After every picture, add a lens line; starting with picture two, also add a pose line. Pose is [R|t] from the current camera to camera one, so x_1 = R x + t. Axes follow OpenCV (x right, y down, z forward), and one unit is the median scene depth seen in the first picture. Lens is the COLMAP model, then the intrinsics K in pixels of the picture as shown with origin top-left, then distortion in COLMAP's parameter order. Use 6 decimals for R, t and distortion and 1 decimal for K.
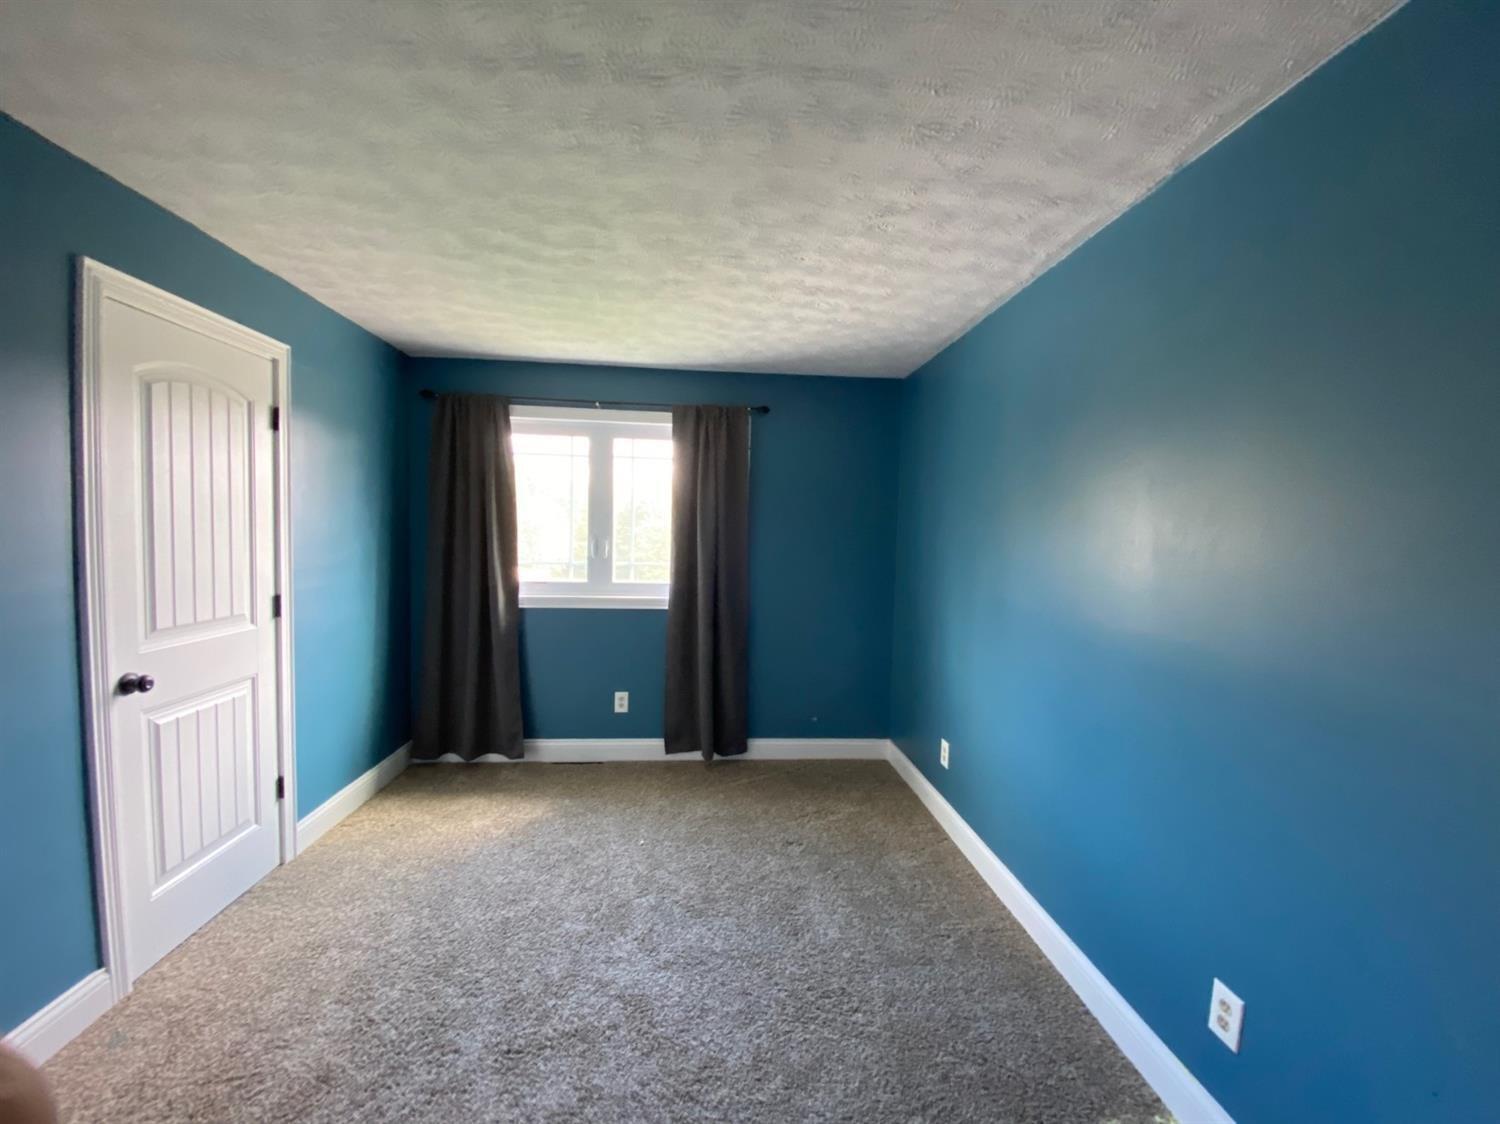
lens RADIAL K [[604.9, 0, 750.0], [0, 604.9, 562.0], [0, 0, 1]] dist [0.052150, -0.028456]
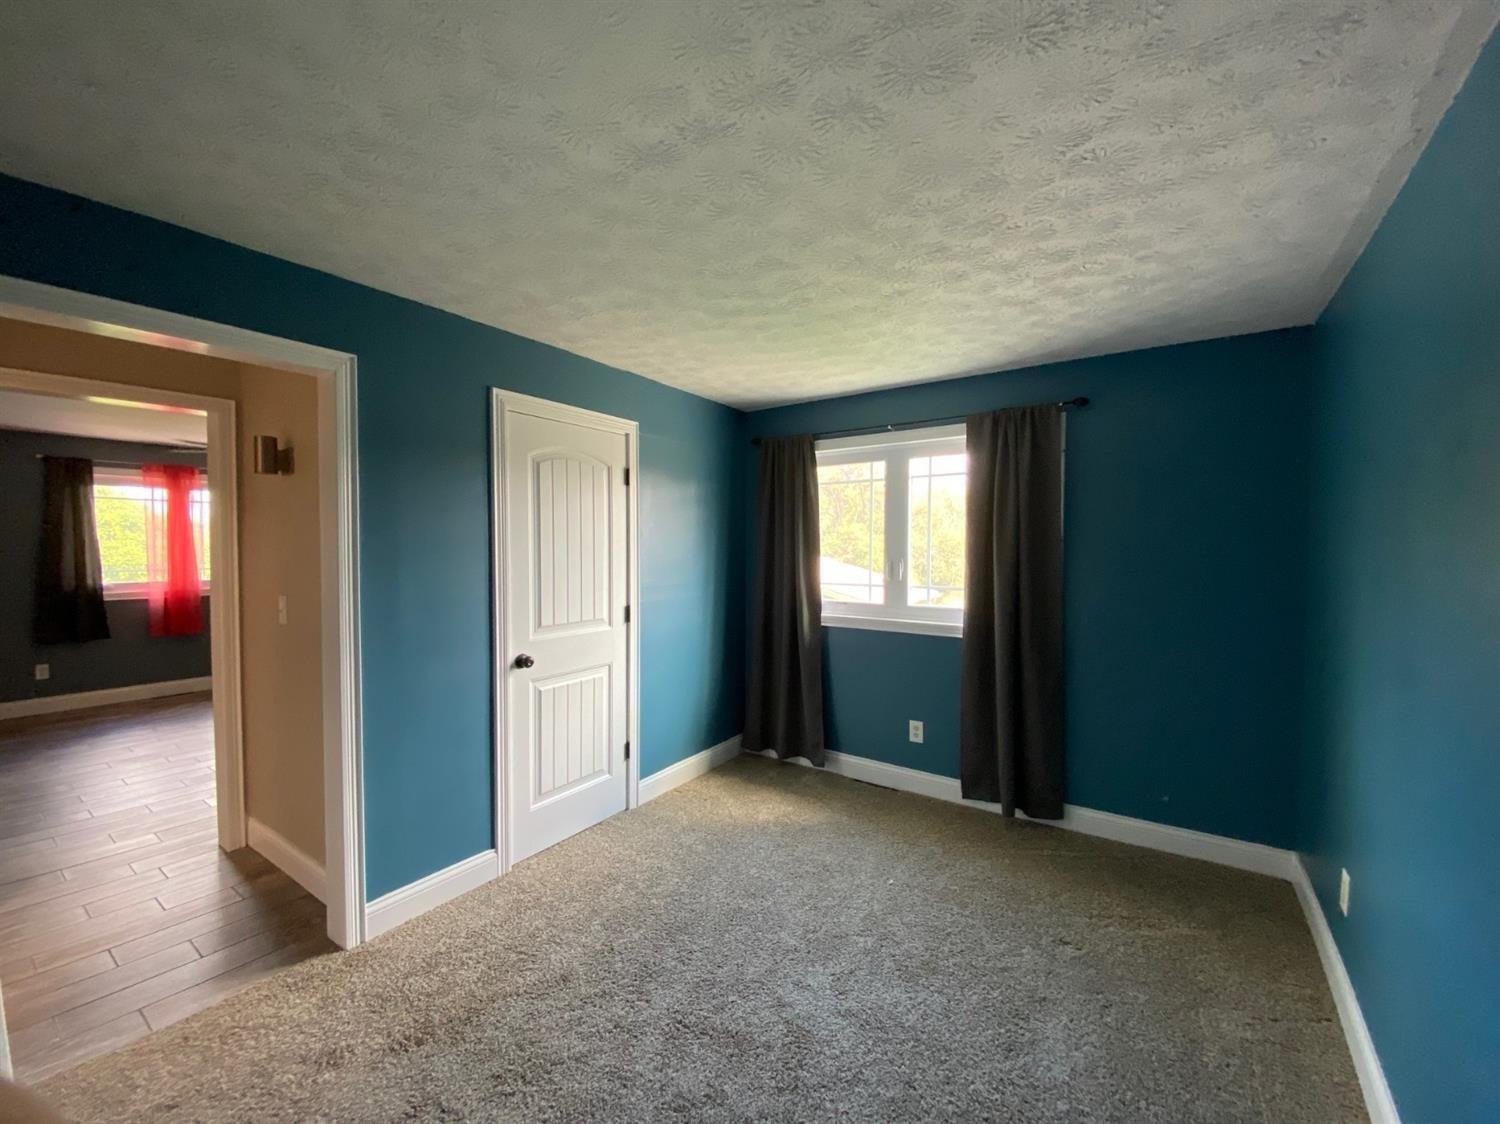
lens RADIAL K [[604.9, 0, 750.0], [0, 604.9, 562.0], [0, 0, 1]] dist [0.052150, -0.028456]
pose [[0.793898, -0.007869, -0.608000, 0.260801], [-0.012879, 0.999474, -0.029753, -0.006953], [0.607915, 0.031451, 0.793379, 0.107911]]
